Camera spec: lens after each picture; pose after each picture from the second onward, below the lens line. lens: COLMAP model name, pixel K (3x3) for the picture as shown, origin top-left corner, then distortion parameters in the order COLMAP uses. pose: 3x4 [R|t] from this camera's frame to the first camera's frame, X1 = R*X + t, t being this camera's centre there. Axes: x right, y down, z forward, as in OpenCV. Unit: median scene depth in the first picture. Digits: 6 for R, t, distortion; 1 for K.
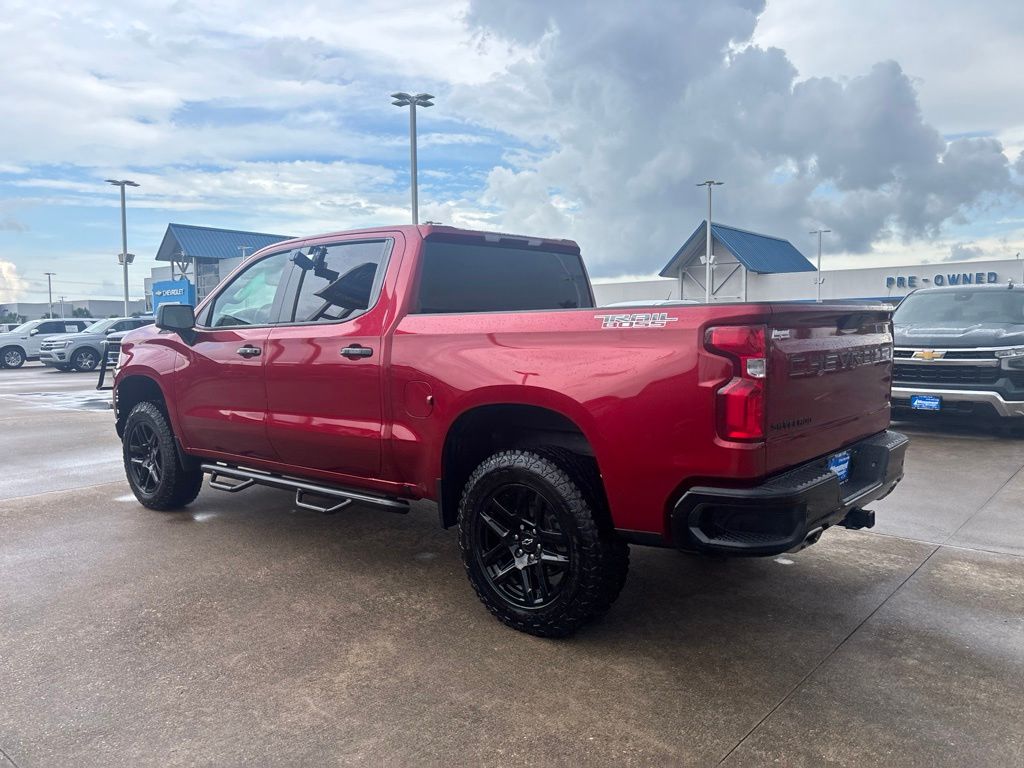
lens RADIAL K [[770.0, 0, 512.0], [0, 770.0, 384.0], [0, 0, 1]] dist [0.053515, -0.060568]
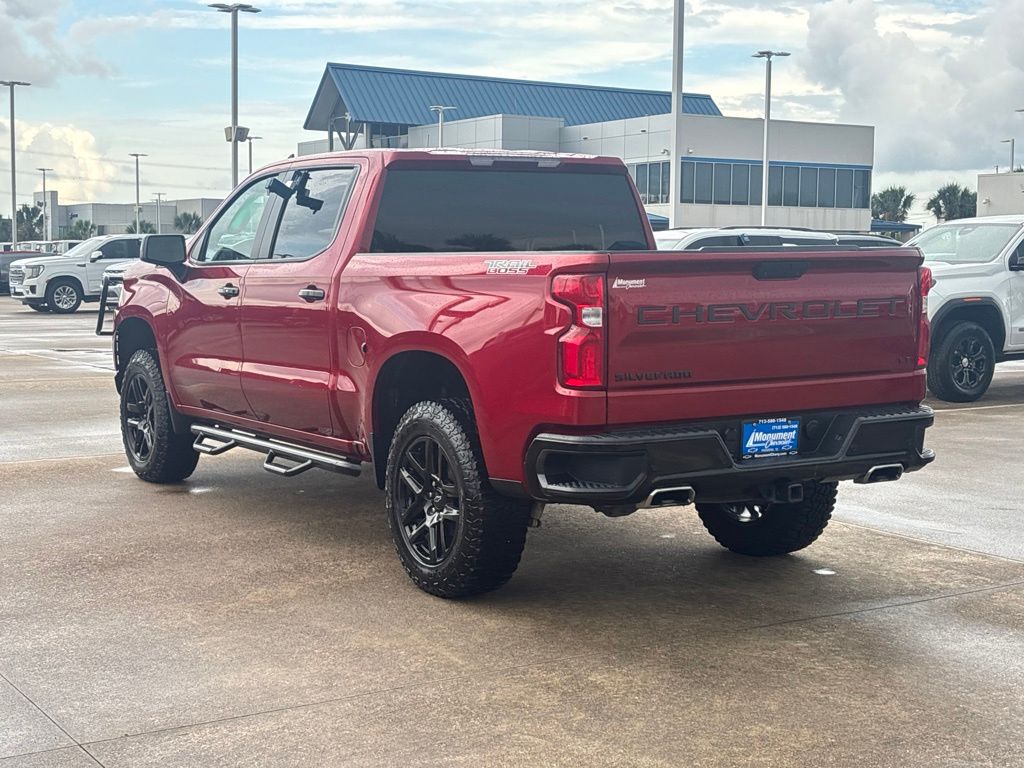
lens RADIAL K [[1536.6, 0, 512.0], [0, 1536.6, 384.0], [0, 0, 1]] dist [0.228957, -0.901321]
pose [[0.953947, 0.036408, -0.297757, 0.423032], [-0.032671, 0.999313, 0.017519, 0.018271], [0.298191, -0.006984, 0.954481, -0.489780]]
